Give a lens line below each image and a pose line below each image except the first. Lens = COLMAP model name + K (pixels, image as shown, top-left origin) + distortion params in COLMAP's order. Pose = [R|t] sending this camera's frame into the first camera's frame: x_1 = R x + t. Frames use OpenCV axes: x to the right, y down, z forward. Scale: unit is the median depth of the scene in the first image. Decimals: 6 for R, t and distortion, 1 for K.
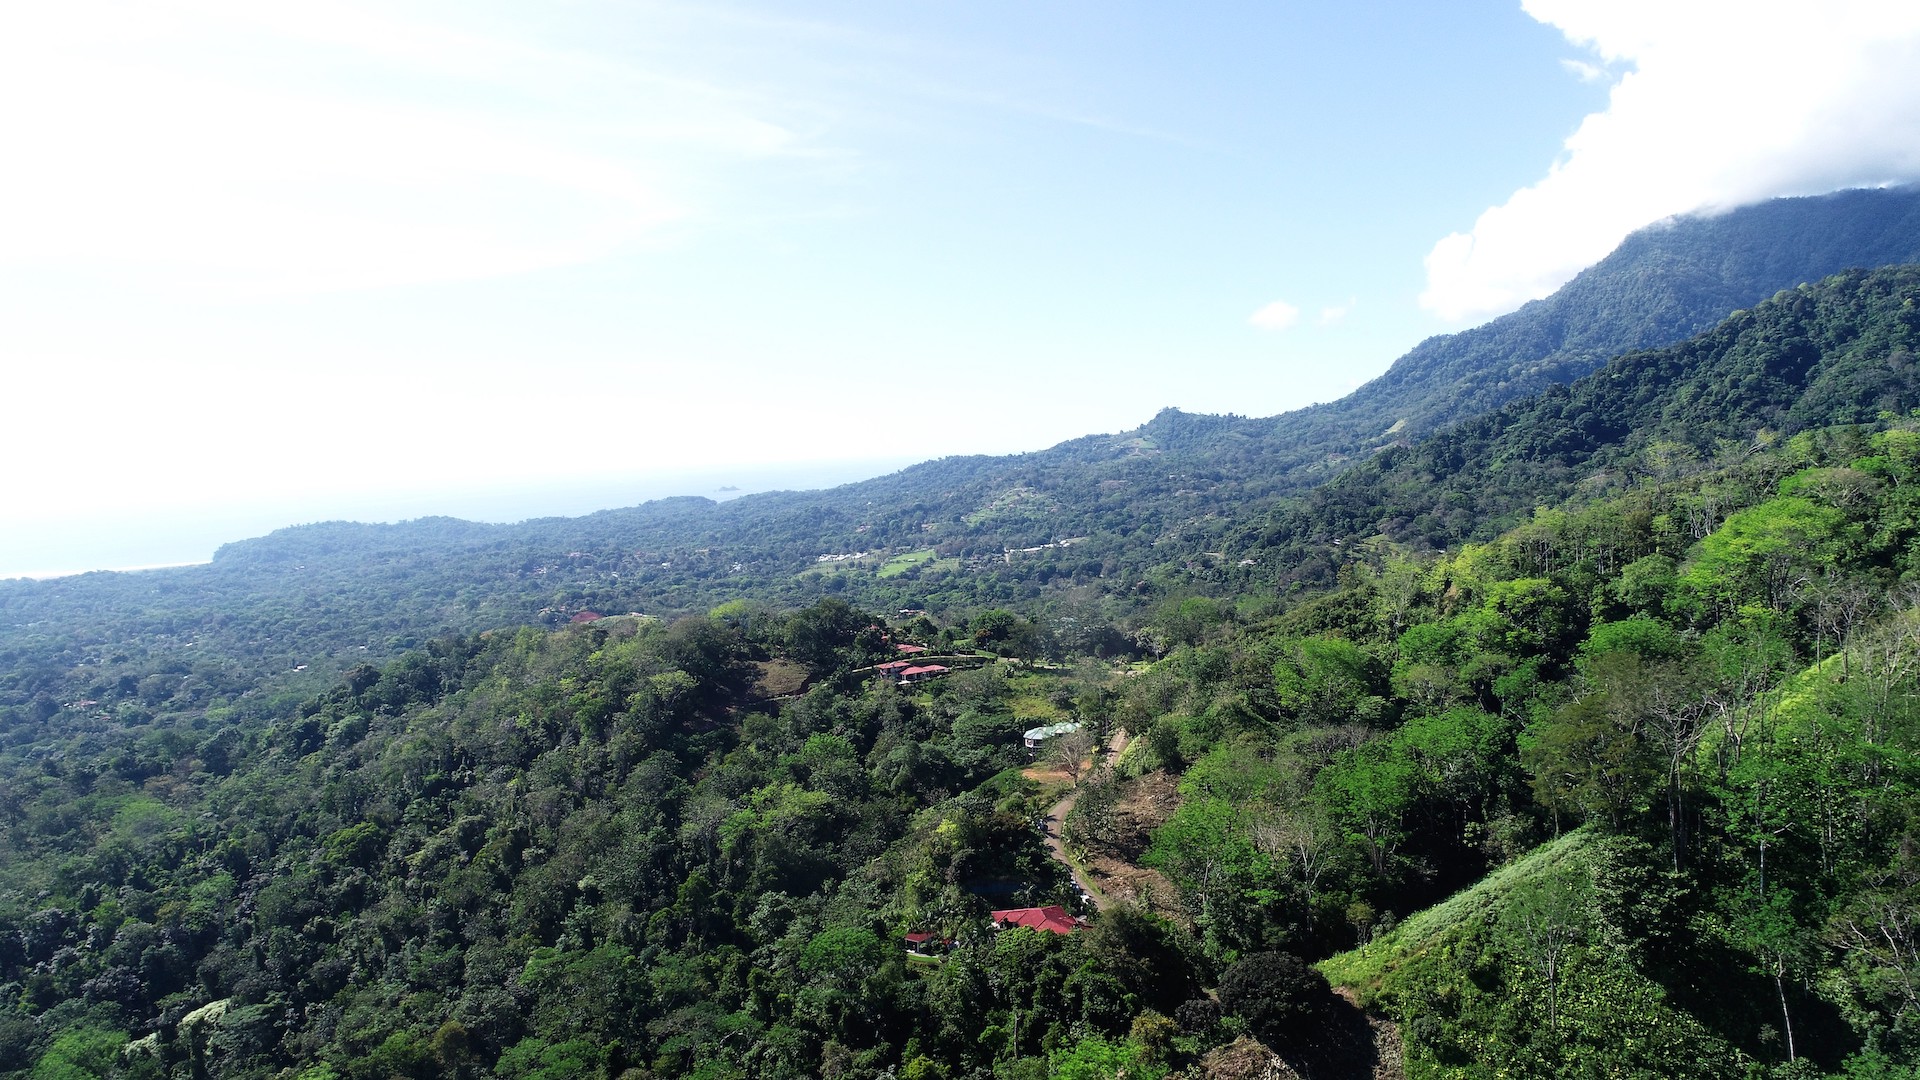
lens RADIAL K [[1294.7, 0, 960.0], [0, 1294.7, 540.0], [0, 0, 1]] dist [-0.000896, -0.001072]
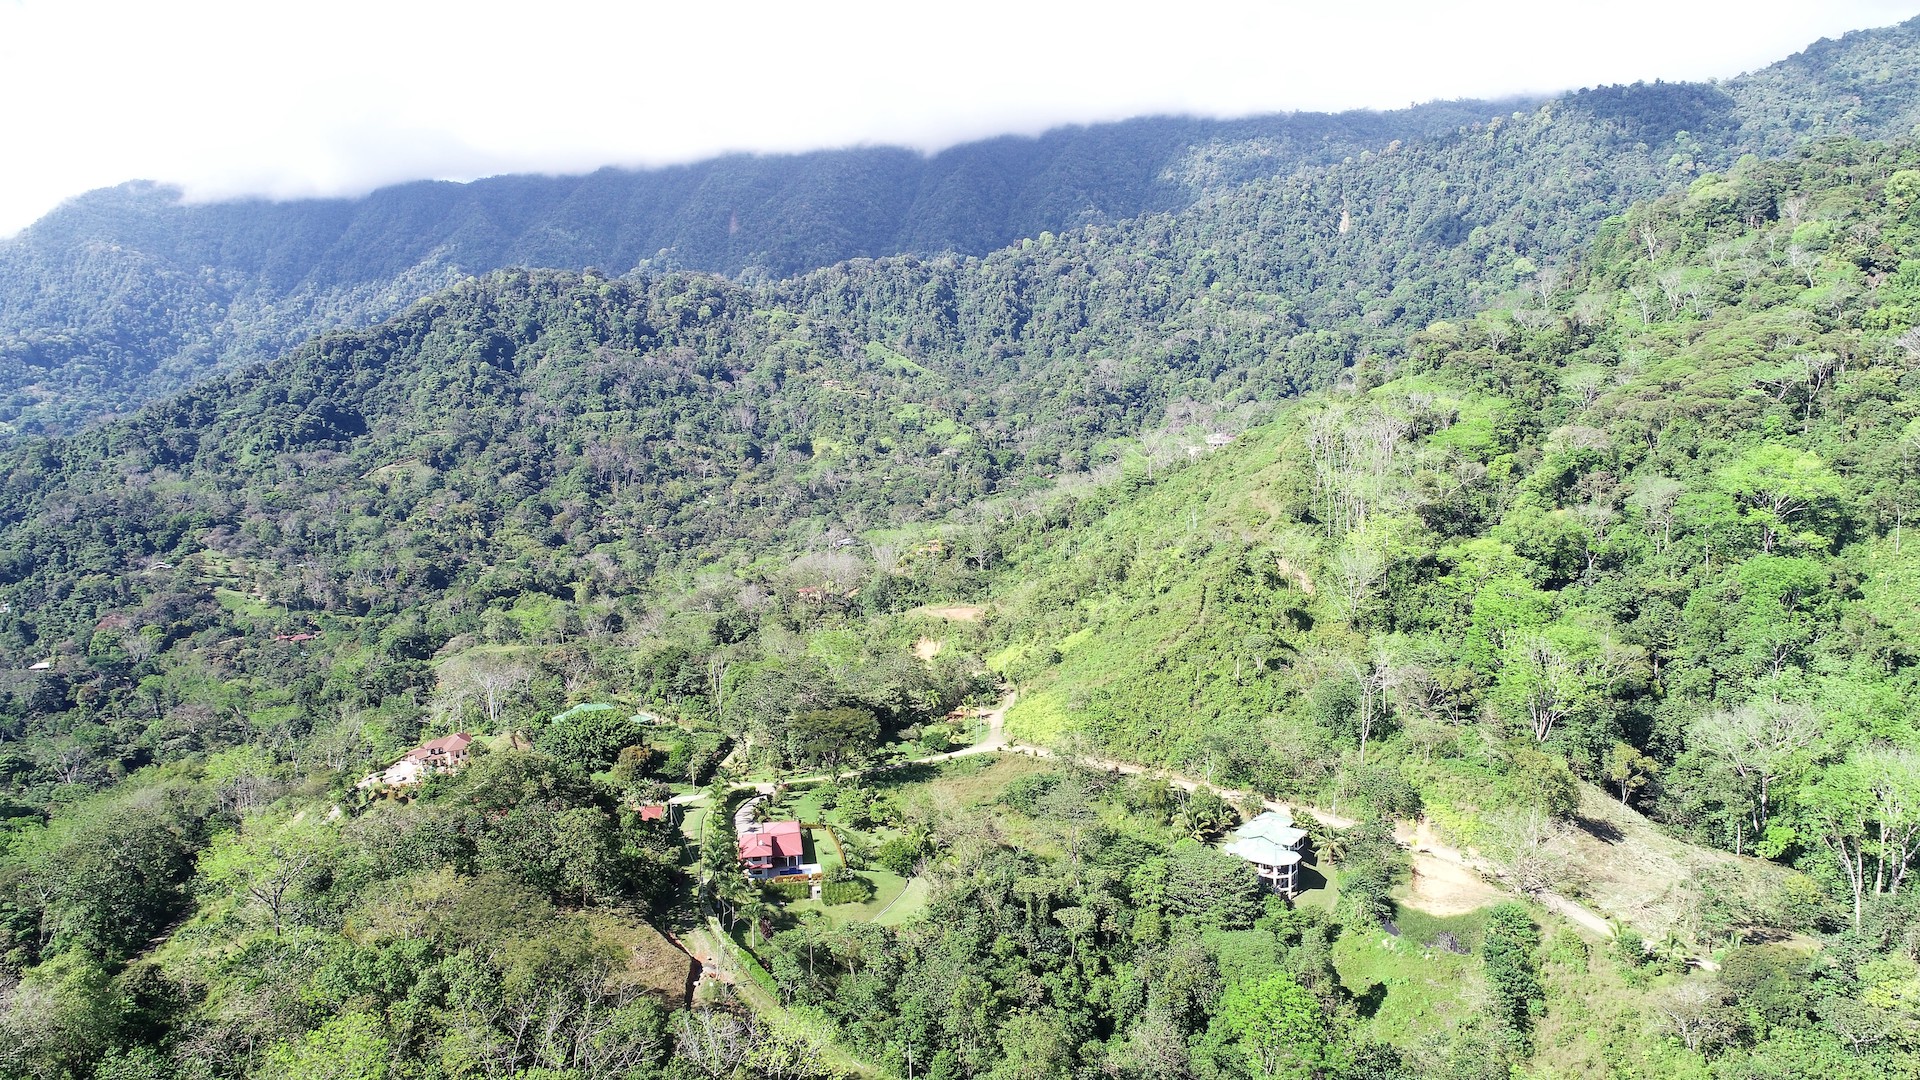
lens RADIAL K [[1294.7, 0, 960.0], [0, 1294.7, 540.0], [0, 0, 1]] dist [-0.000896, -0.001072]
pose [[0.401283, -0.078288, 0.912603, -0.068777], [0.076227, 0.995739, 0.051901, -0.005848], [-0.912777, 0.048738, 0.405540, 0.106060]]
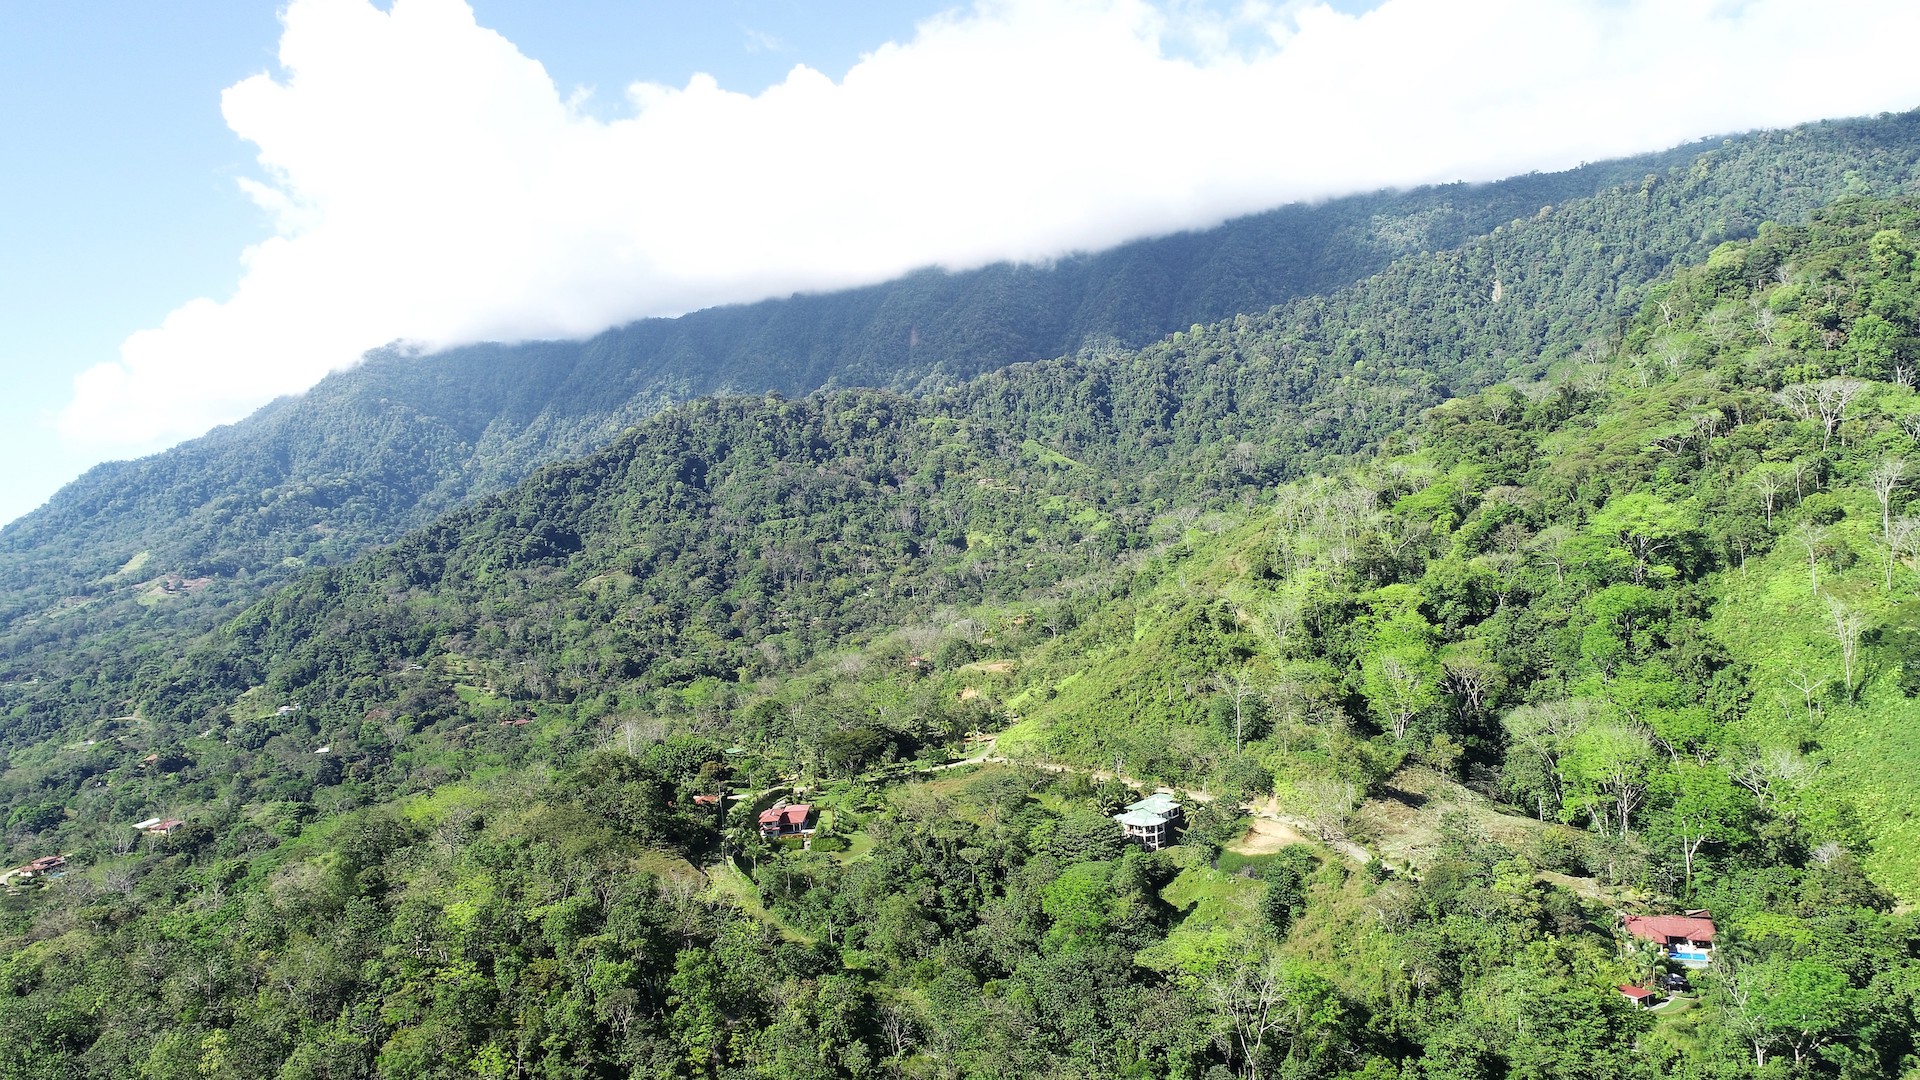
lens RADIAL K [[1294.7, 0, 960.0], [0, 1294.7, 540.0], [0, 0, 1]] dist [-0.000896, -0.001072]
pose [[0.540747, -0.038278, 0.840314, -0.086944], [0.125387, 0.991472, -0.035523, -0.002265], [-0.831788, 0.124574, 0.540935, 0.074851]]
